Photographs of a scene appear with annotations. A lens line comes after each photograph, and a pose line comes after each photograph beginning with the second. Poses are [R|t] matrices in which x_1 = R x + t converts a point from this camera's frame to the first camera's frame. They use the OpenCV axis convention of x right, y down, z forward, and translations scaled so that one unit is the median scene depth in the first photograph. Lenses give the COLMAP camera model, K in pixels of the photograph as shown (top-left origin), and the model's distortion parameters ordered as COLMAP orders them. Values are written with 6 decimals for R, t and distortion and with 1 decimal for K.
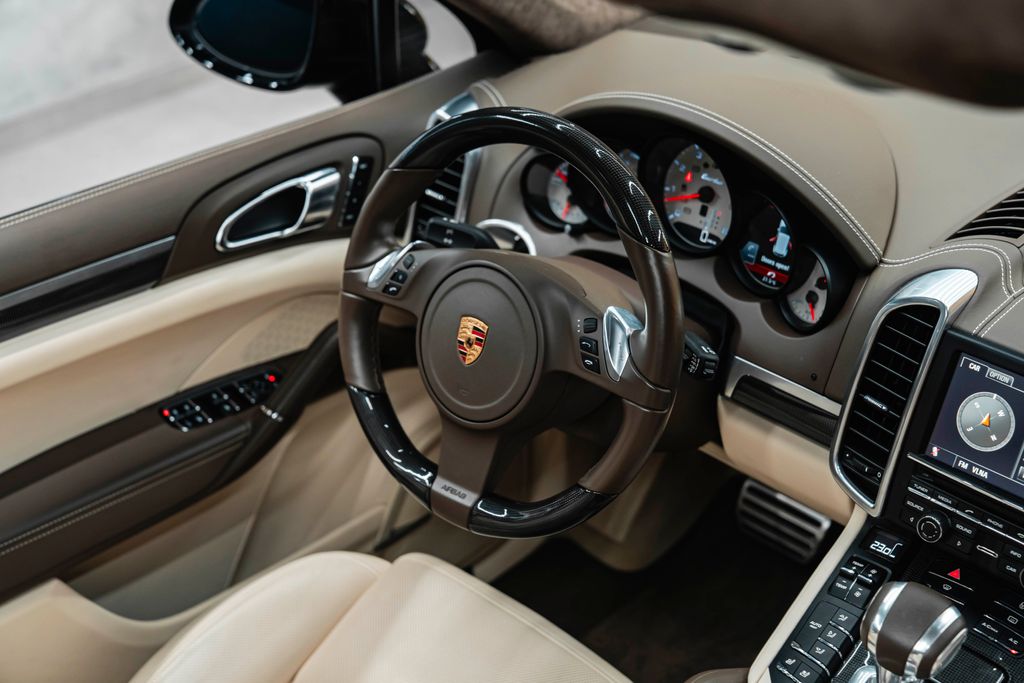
lens RADIAL K [[1494.3, 0, 491.4], [0, 1494.3, 344.3], [0, 0, 1]] dist [0.026866, 0.000000]
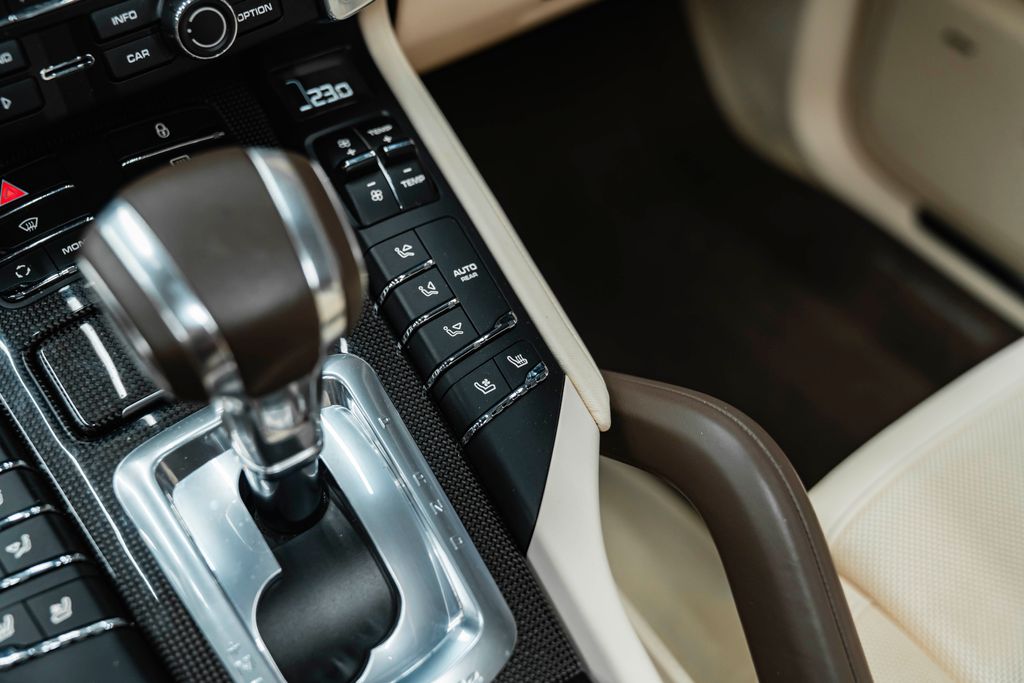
lens RADIAL K [[1227.4, 0, 516.3], [0, 1227.4, 347.1], [0, 0, 1]] dist [0.004509, 0.000000]
pose [[0.193800, -0.713896, 0.672899, 0.069483], [0.524593, 0.655015, 0.543836, 0.067359], [-0.829002, 0.247603, 0.501447, 0.719504]]
